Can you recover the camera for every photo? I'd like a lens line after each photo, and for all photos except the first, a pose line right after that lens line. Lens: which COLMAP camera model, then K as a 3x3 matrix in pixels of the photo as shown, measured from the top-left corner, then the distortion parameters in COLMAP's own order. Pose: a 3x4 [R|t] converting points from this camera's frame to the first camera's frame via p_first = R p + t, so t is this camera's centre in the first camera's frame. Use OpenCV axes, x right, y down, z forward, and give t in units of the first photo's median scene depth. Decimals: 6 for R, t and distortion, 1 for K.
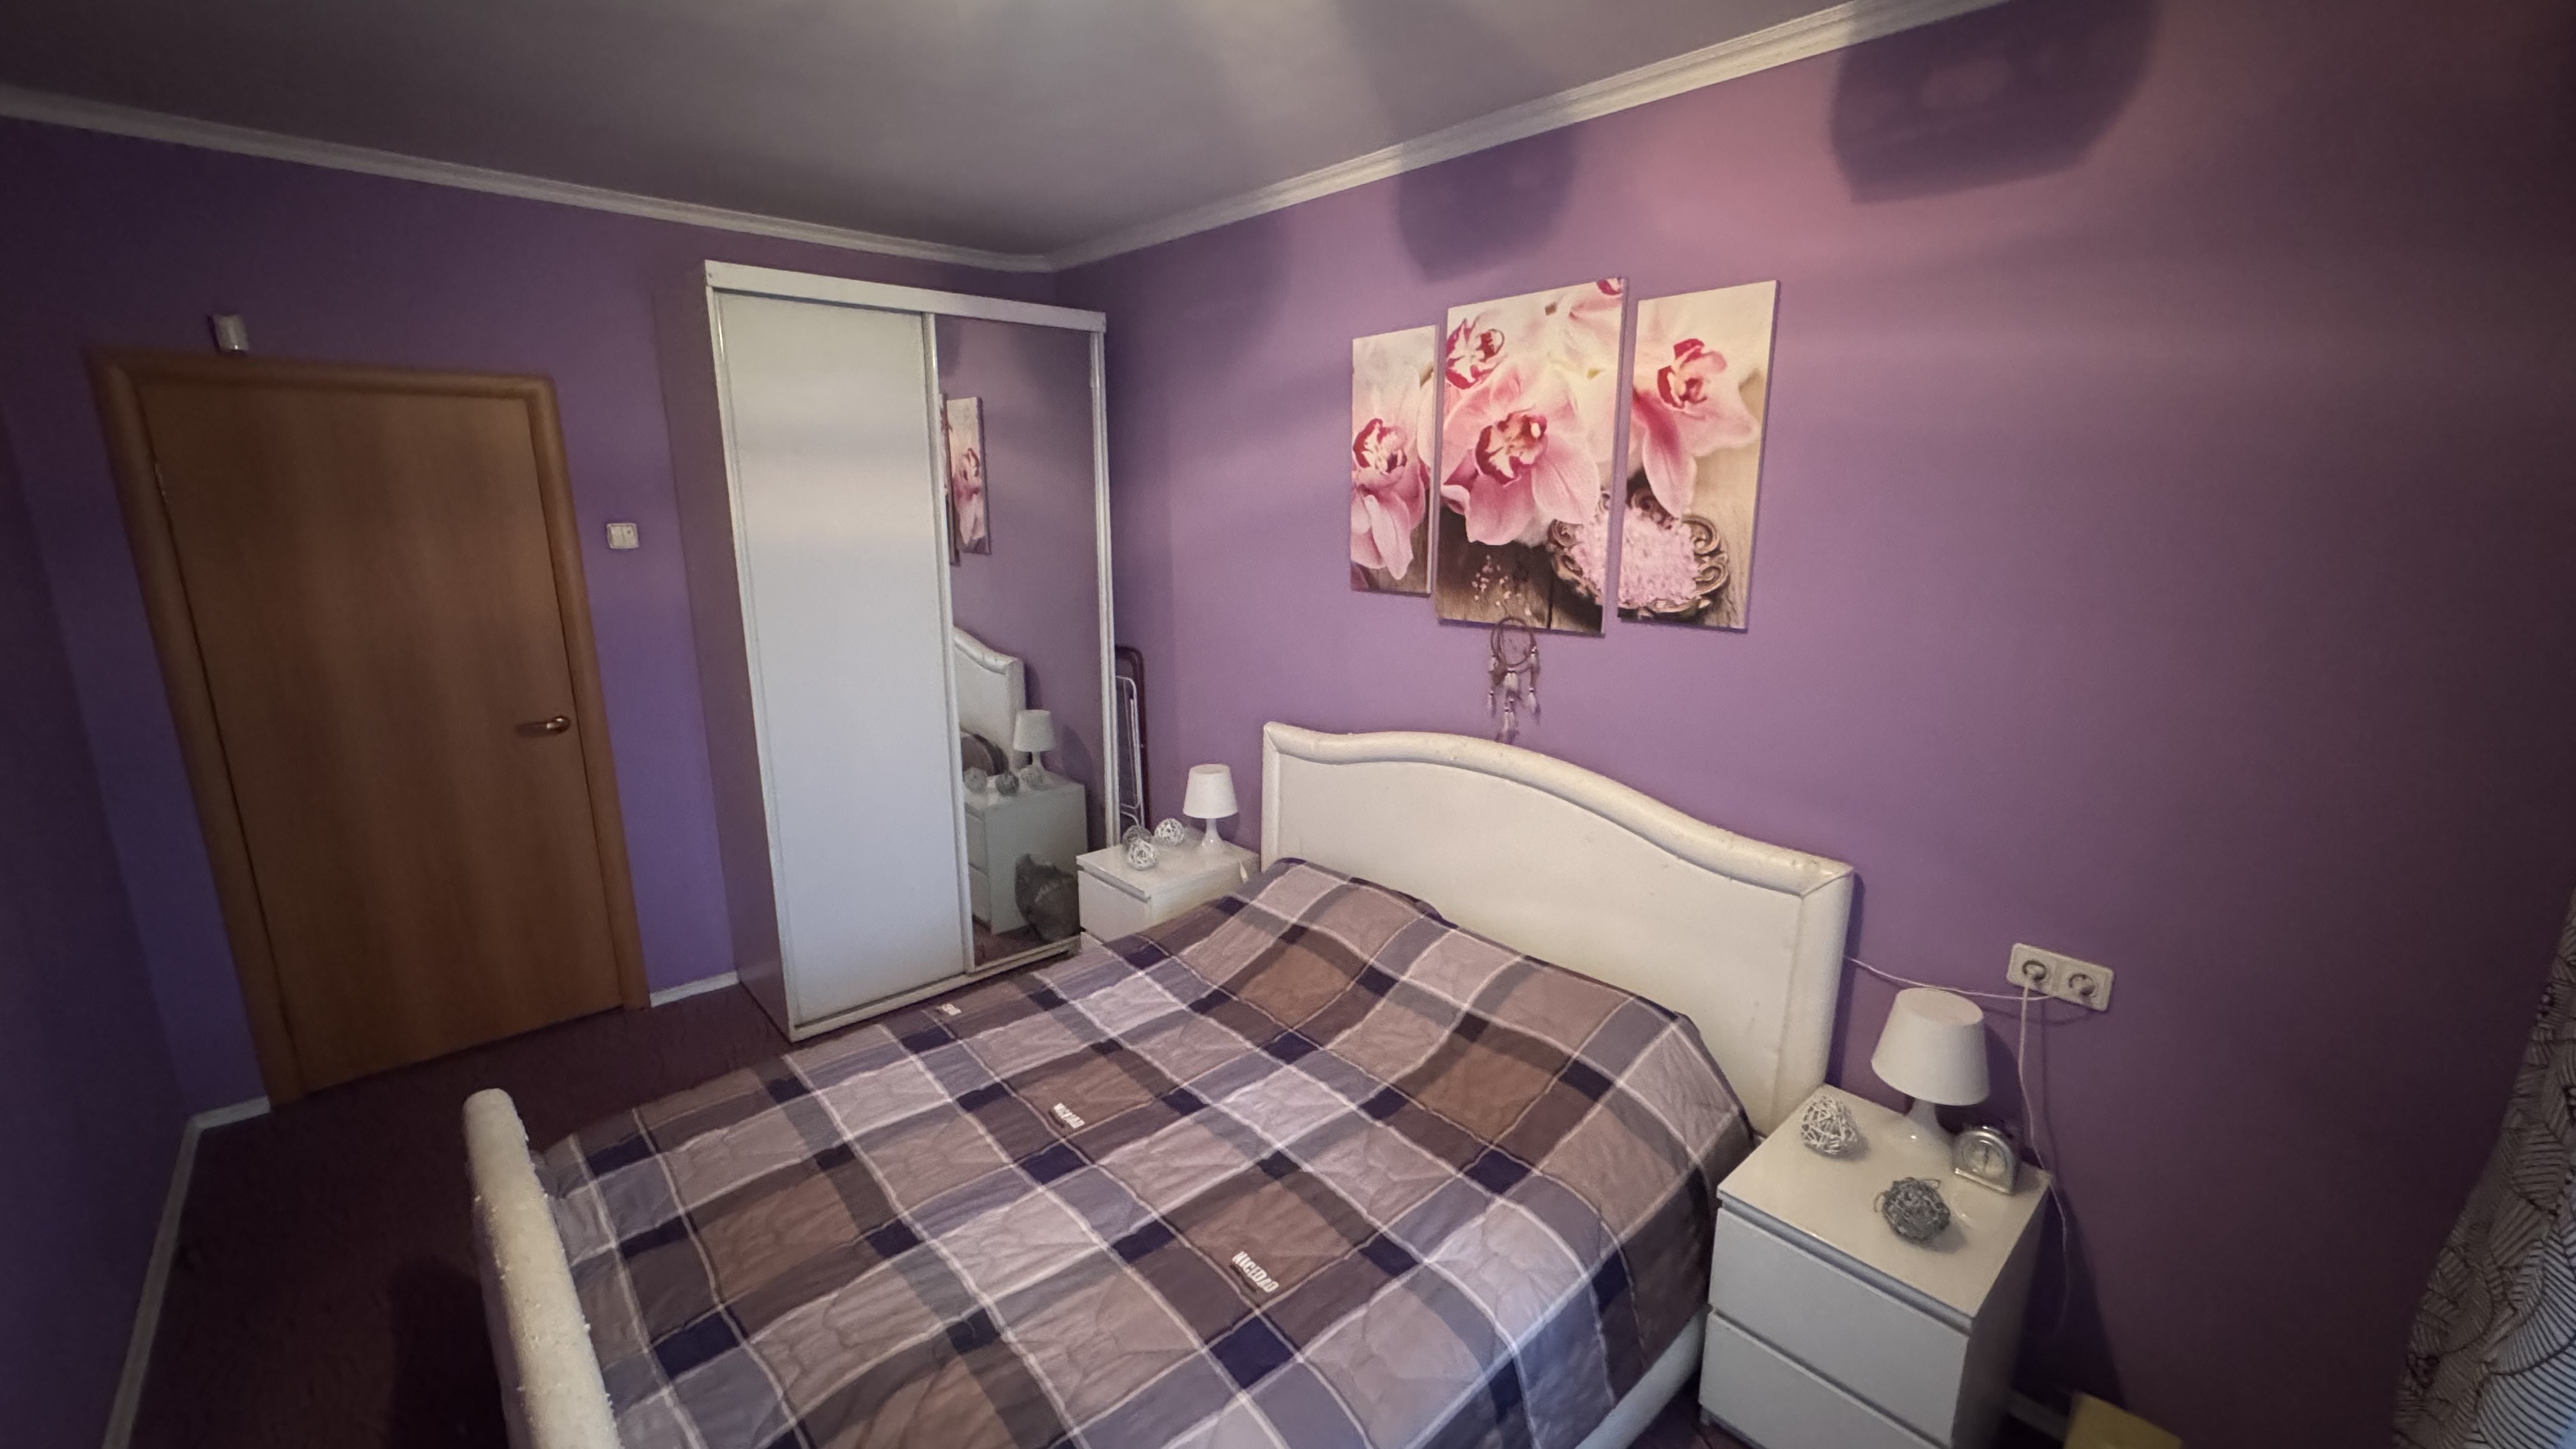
lens RADIAL K [[1021.7, 0, 1285.5], [0, 1021.7, 721.3], [0, 0, 1]] dist [-0.002291, 0.000211]
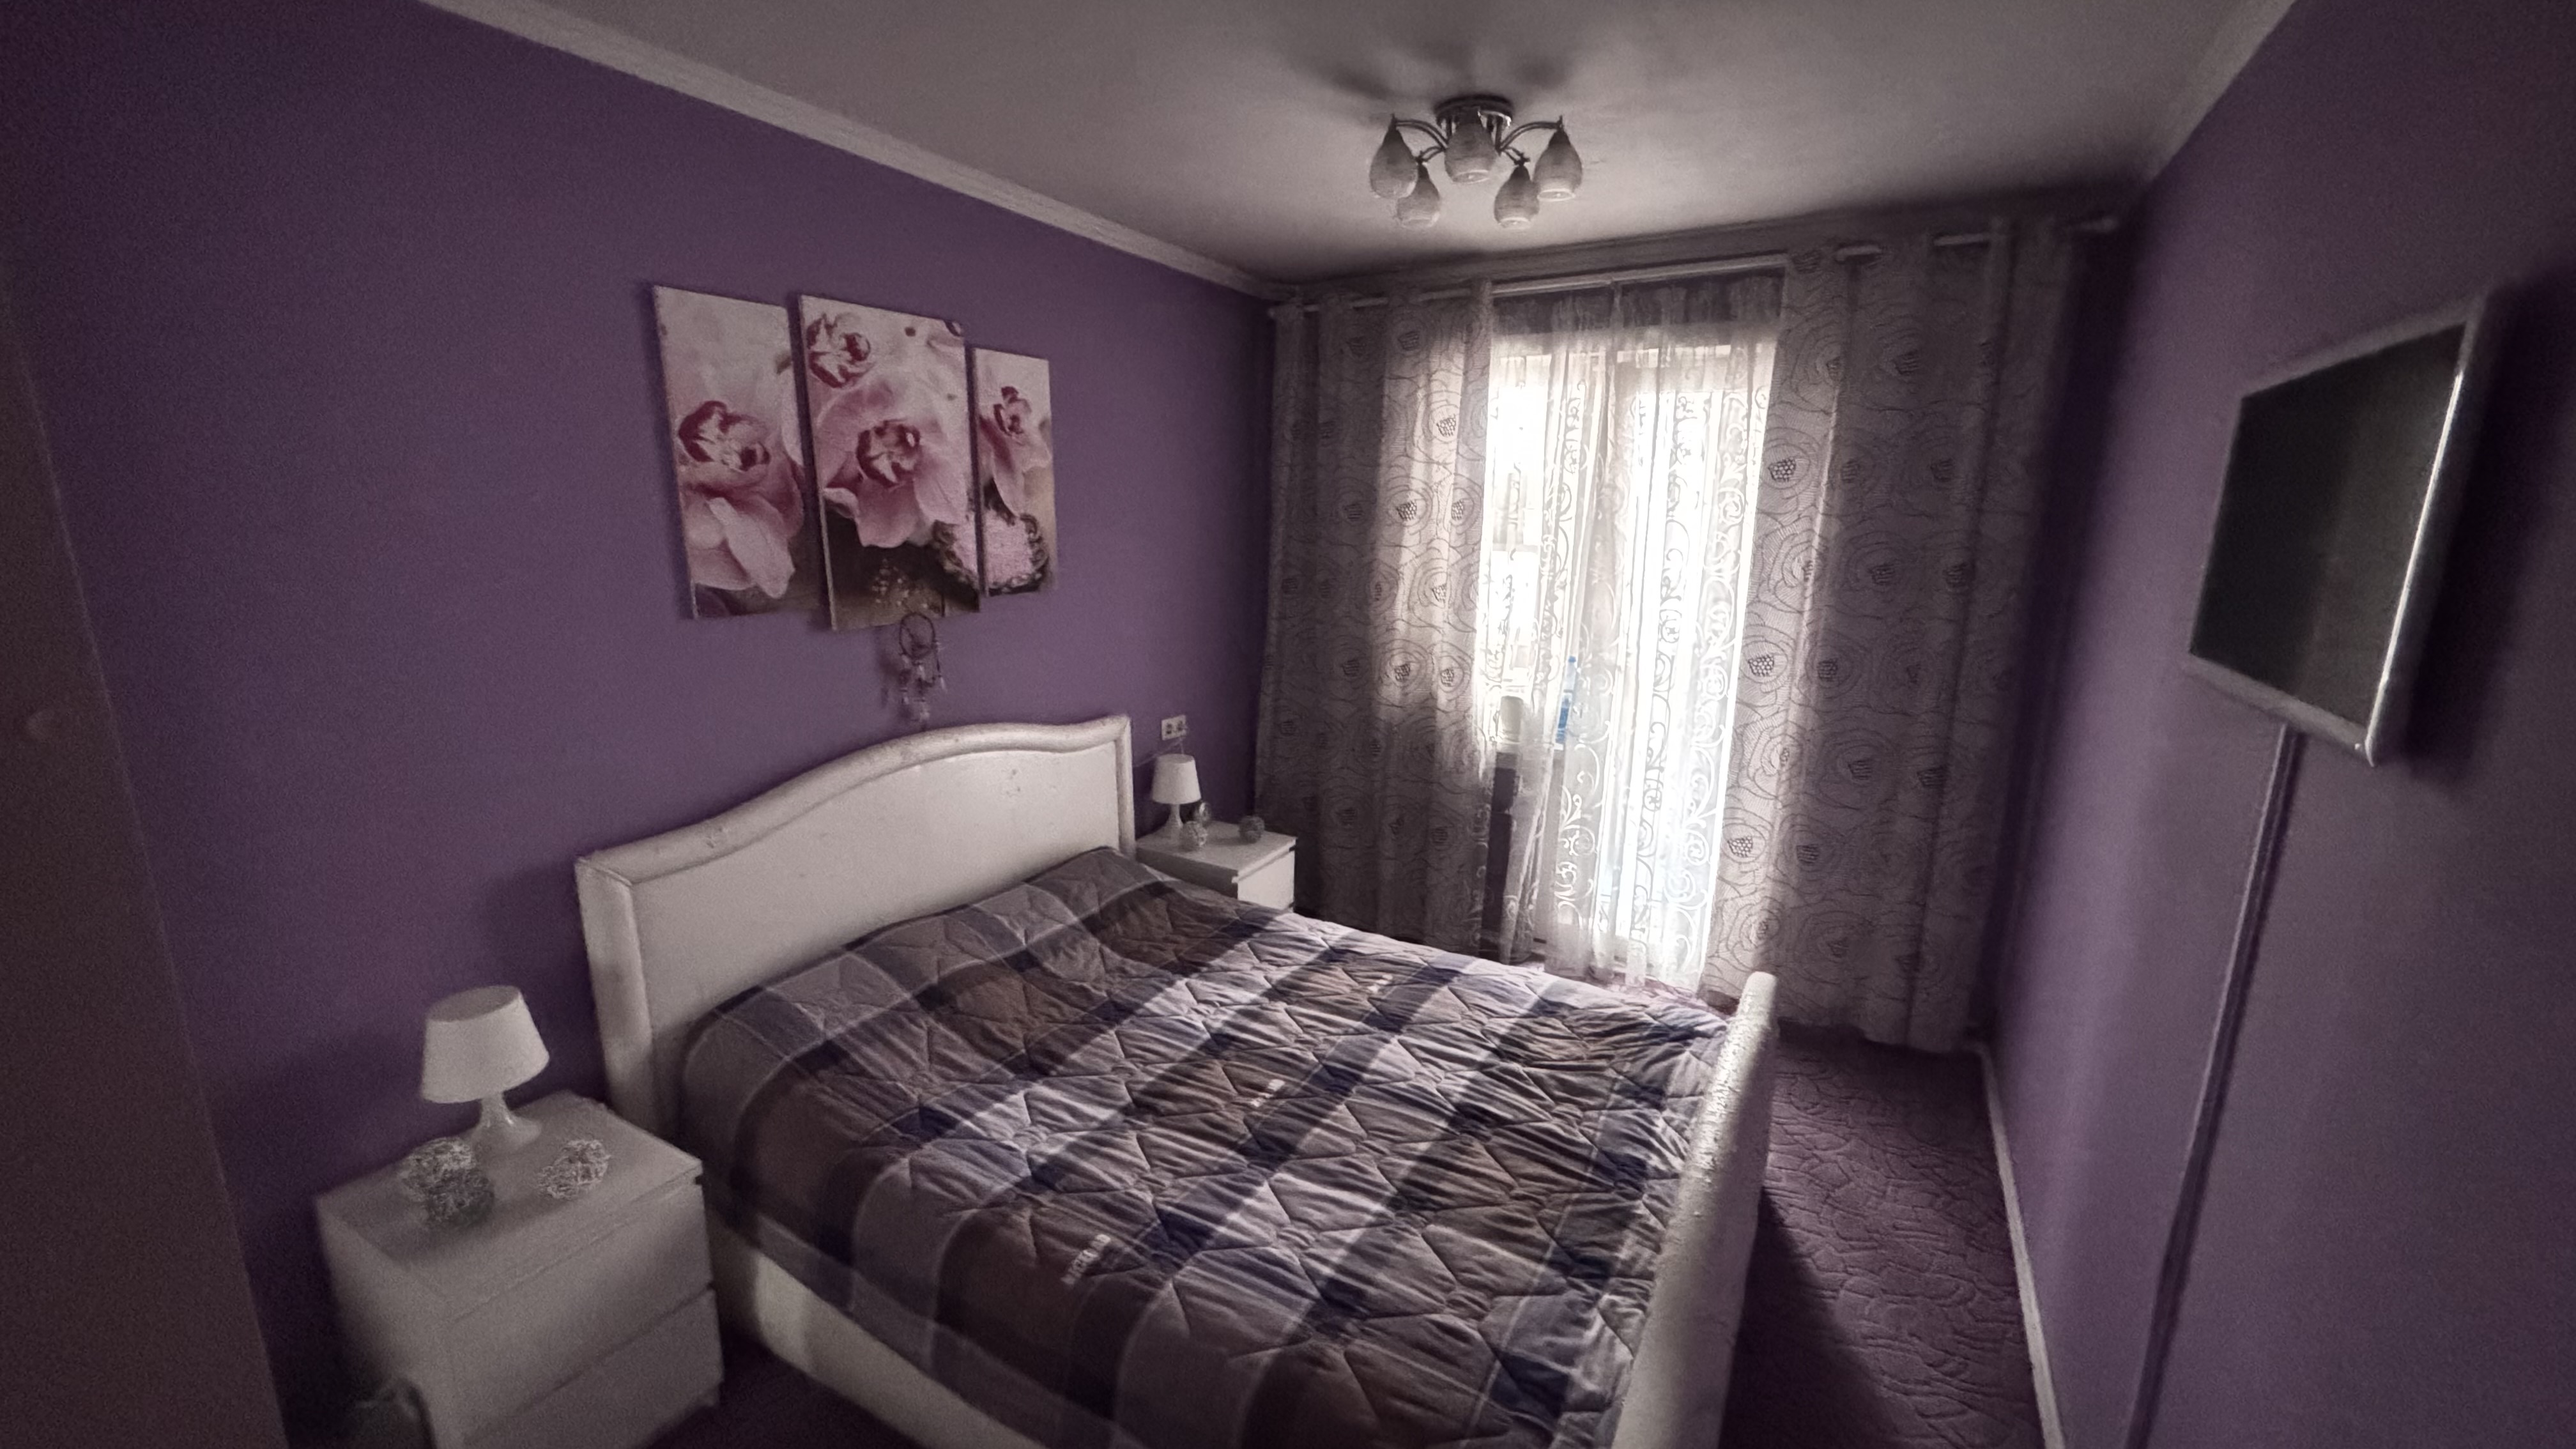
lens RADIAL K [[1021.7, 0, 1285.5], [0, 1021.7, 721.3], [0, 0, 1]] dist [-0.002291, 0.000211]
pose [[-0.310387, -0.207324, 0.927727, -0.987092], [0.192834, 0.941905, 0.275008, -0.231453], [-0.930846, 0.264256, -0.252376, 1.012988]]
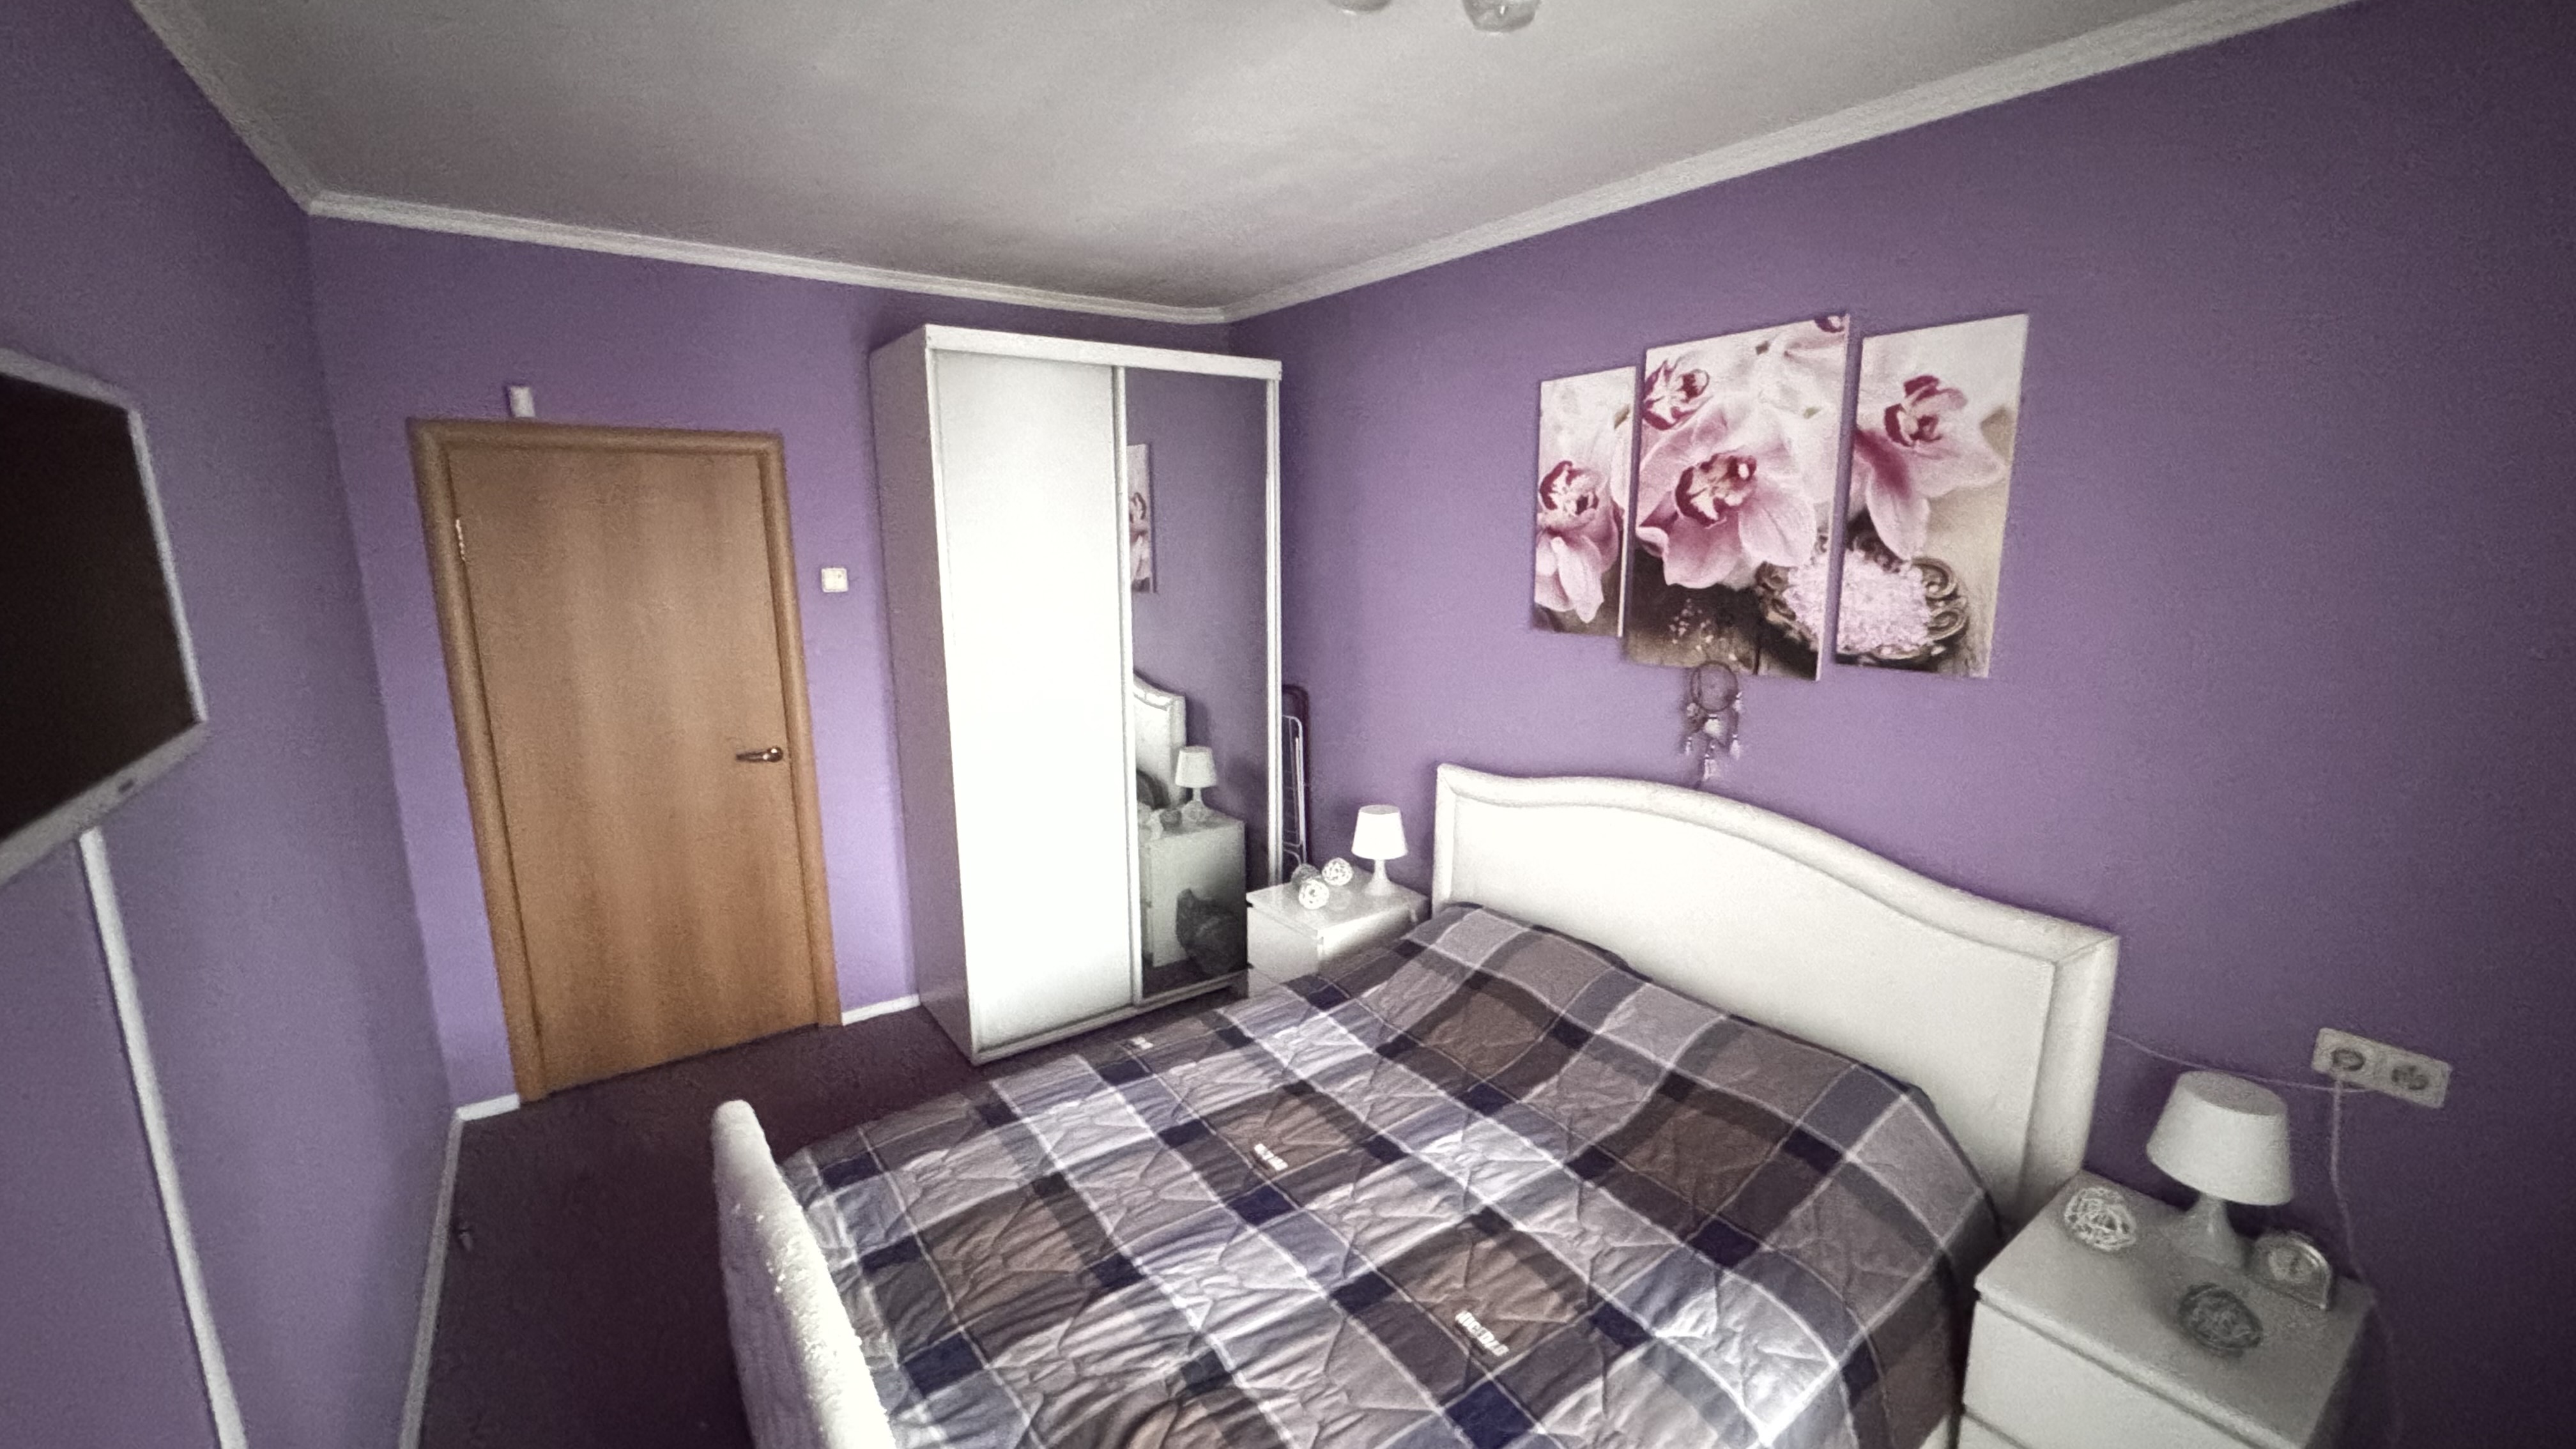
lens RADIAL K [[1021.7, 0, 1285.5], [0, 1021.7, 721.3], [0, 0, 1]] dist [-0.002291, 0.000211]
pose [[0.993751, 0.011724, -0.111005, -0.080948], [-0.015393, 0.999361, -0.032249, -0.008587], [0.110556, 0.033756, 0.993297, -0.008547]]
